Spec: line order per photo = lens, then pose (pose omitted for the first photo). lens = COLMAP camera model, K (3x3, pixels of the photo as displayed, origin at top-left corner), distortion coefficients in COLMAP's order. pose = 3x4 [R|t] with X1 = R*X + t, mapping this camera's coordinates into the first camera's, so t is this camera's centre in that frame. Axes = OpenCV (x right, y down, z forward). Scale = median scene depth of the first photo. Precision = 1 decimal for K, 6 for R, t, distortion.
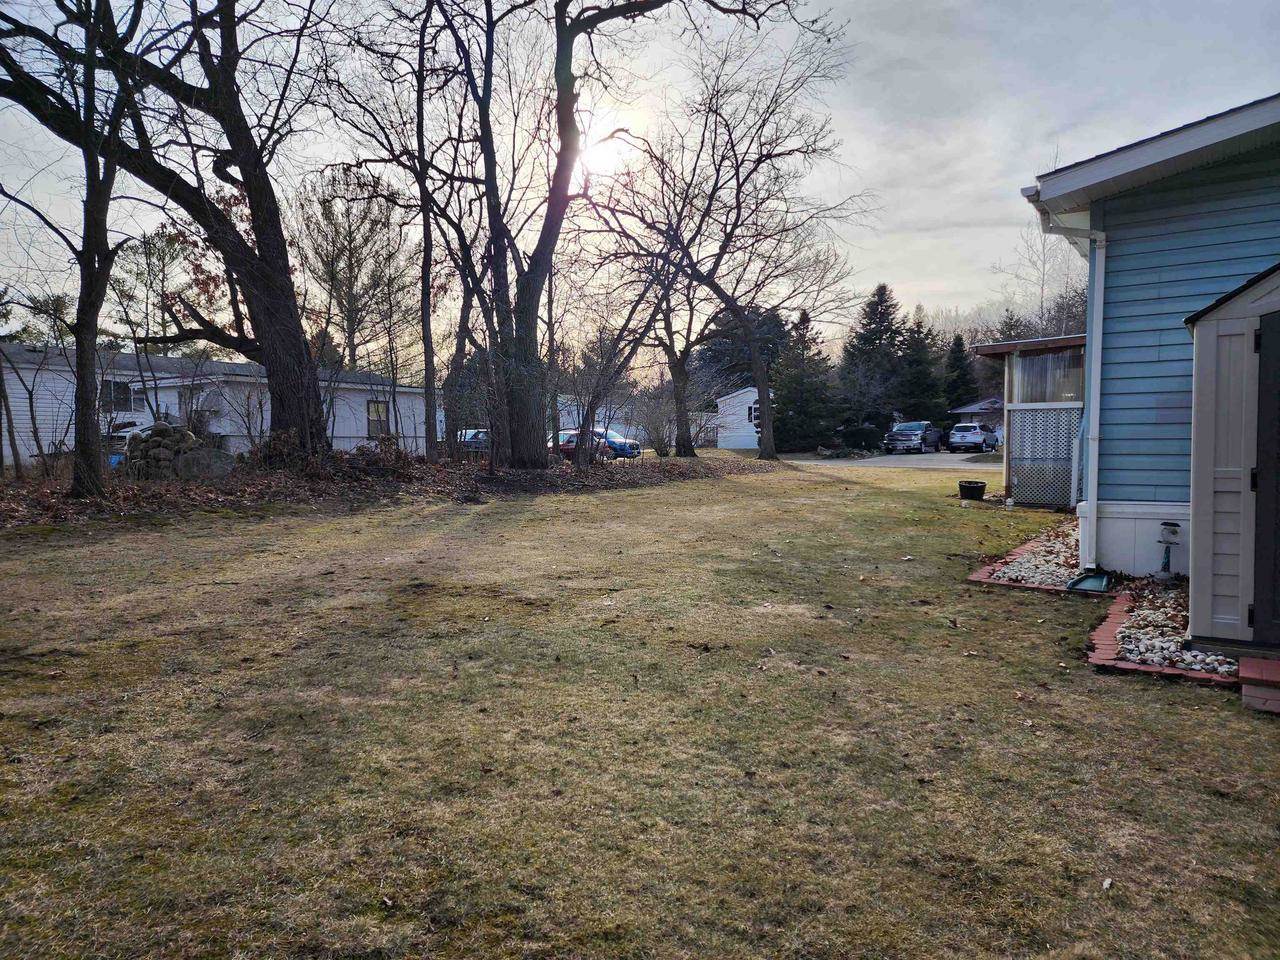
lens RADIAL K [[702.1, 0, 640.0], [0, 702.1, 480.0], [0, 0, 1]] dist [0.001730, -0.018541]
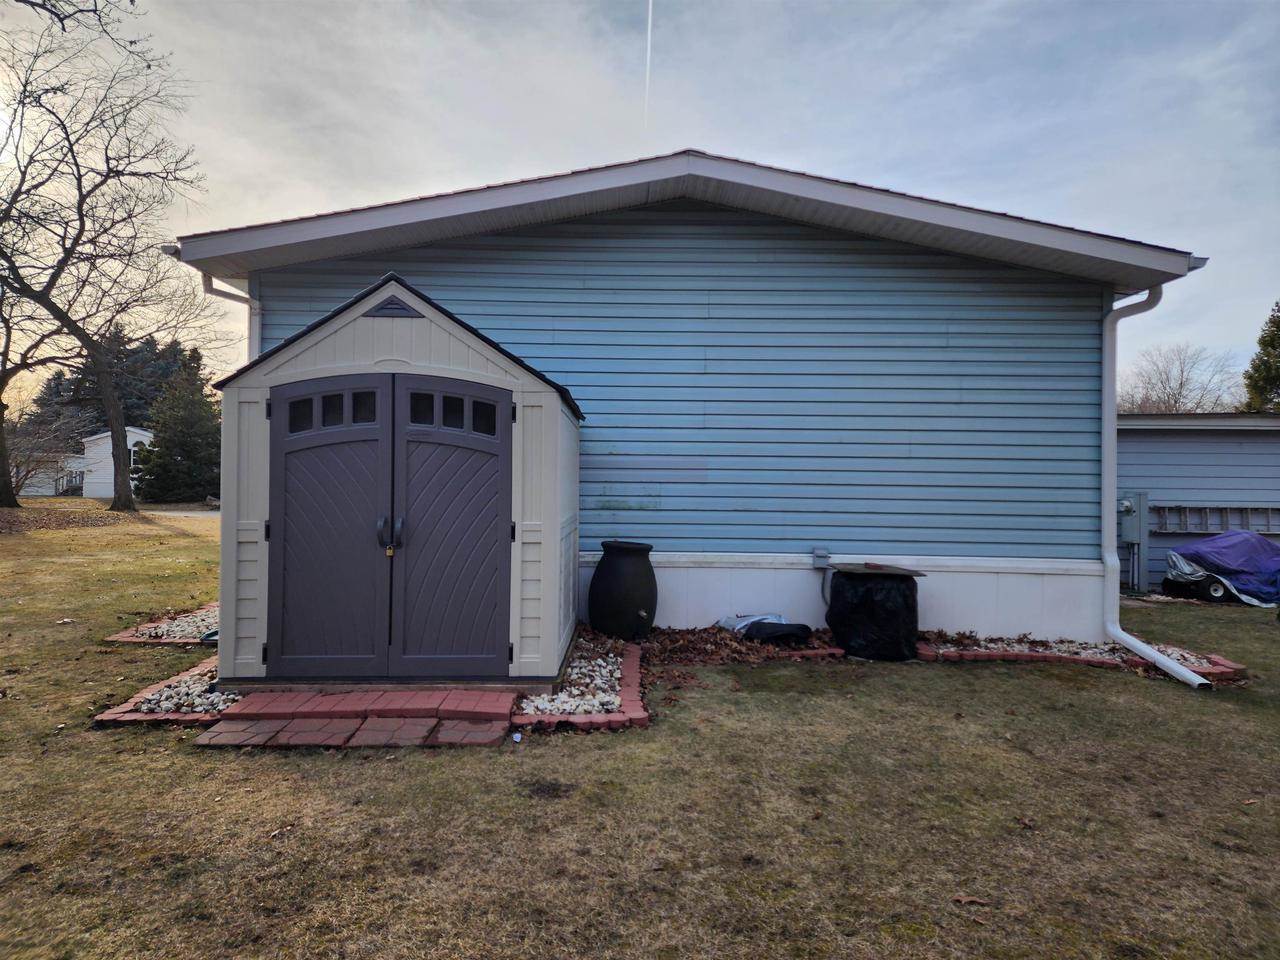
lens RADIAL K [[702.1, 0, 640.0], [0, 702.1, 480.0], [0, 0, 1]] dist [0.001730, -0.018541]
pose [[0.814735, 0.022711, 0.579389, 0.244527], [0.018125, 0.997747, -0.064597, 0.000547], [-0.579550, 0.063131, 0.812488, -0.094671]]
